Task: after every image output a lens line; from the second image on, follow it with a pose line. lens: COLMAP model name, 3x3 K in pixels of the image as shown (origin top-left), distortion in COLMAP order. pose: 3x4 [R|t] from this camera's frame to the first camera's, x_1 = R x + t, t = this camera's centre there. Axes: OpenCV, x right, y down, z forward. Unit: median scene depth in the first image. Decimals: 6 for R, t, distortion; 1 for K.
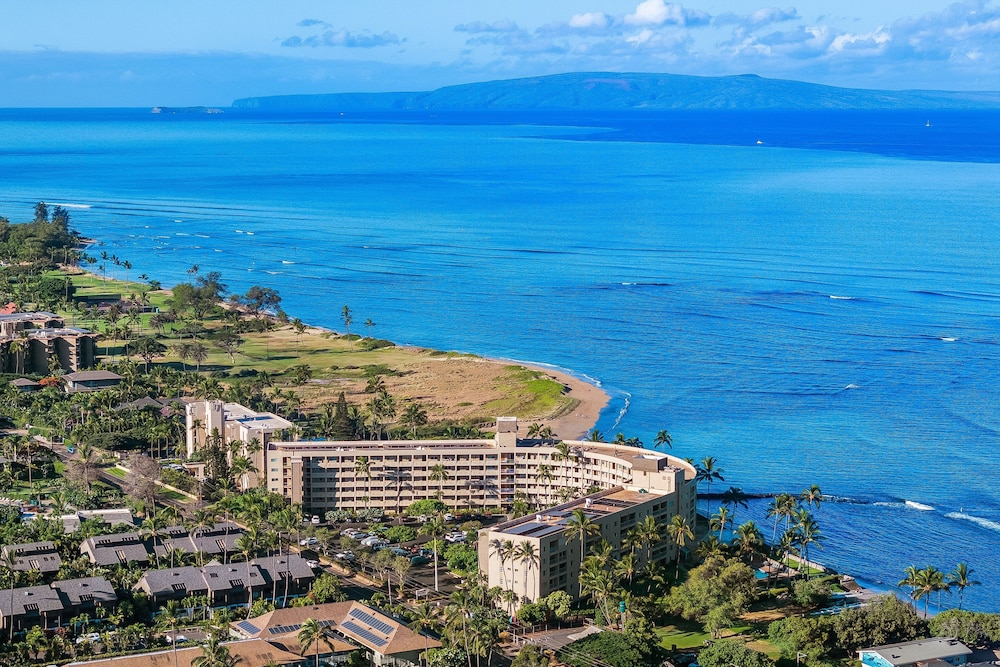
lens RADIAL K [[1967.9, 0, 500.0], [0, 1967.9, 333.5], [0, 0, 1]] dist [-0.049916, 0.002992]
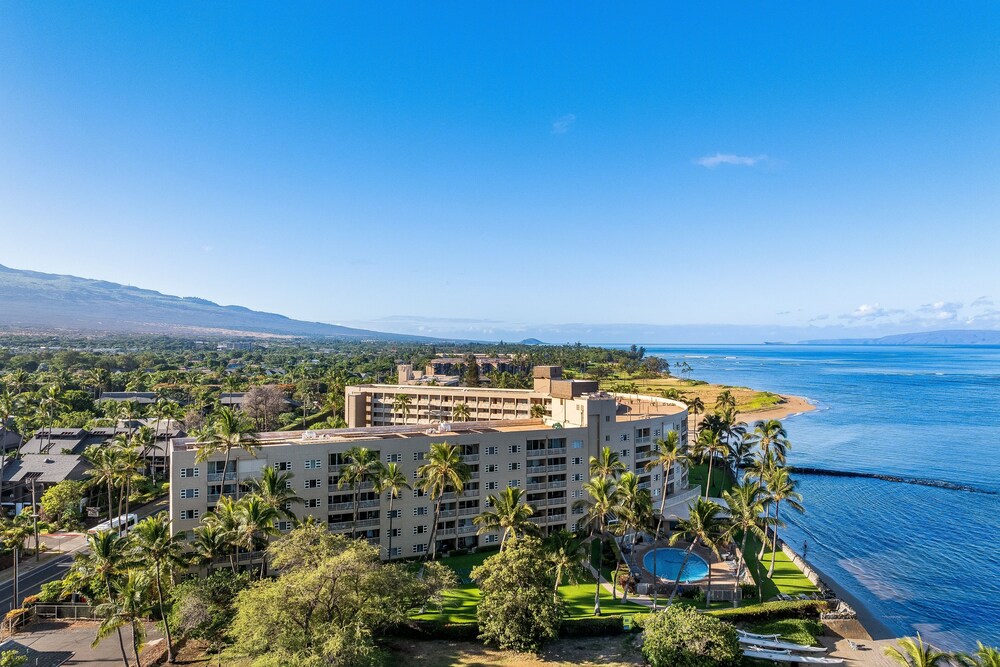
lens RADIAL K [[707.7, 0, 528.0], [0, 707.7, 348.9], [0, 0, 1]] dist [0.001042, 0.000679]
pose [[0.873387, 0.007116, -0.486976, 0.172021], [-0.059967, 0.993856, -0.093027, 0.069517], [0.483322, 0.110451, 0.868447, 0.690103]]
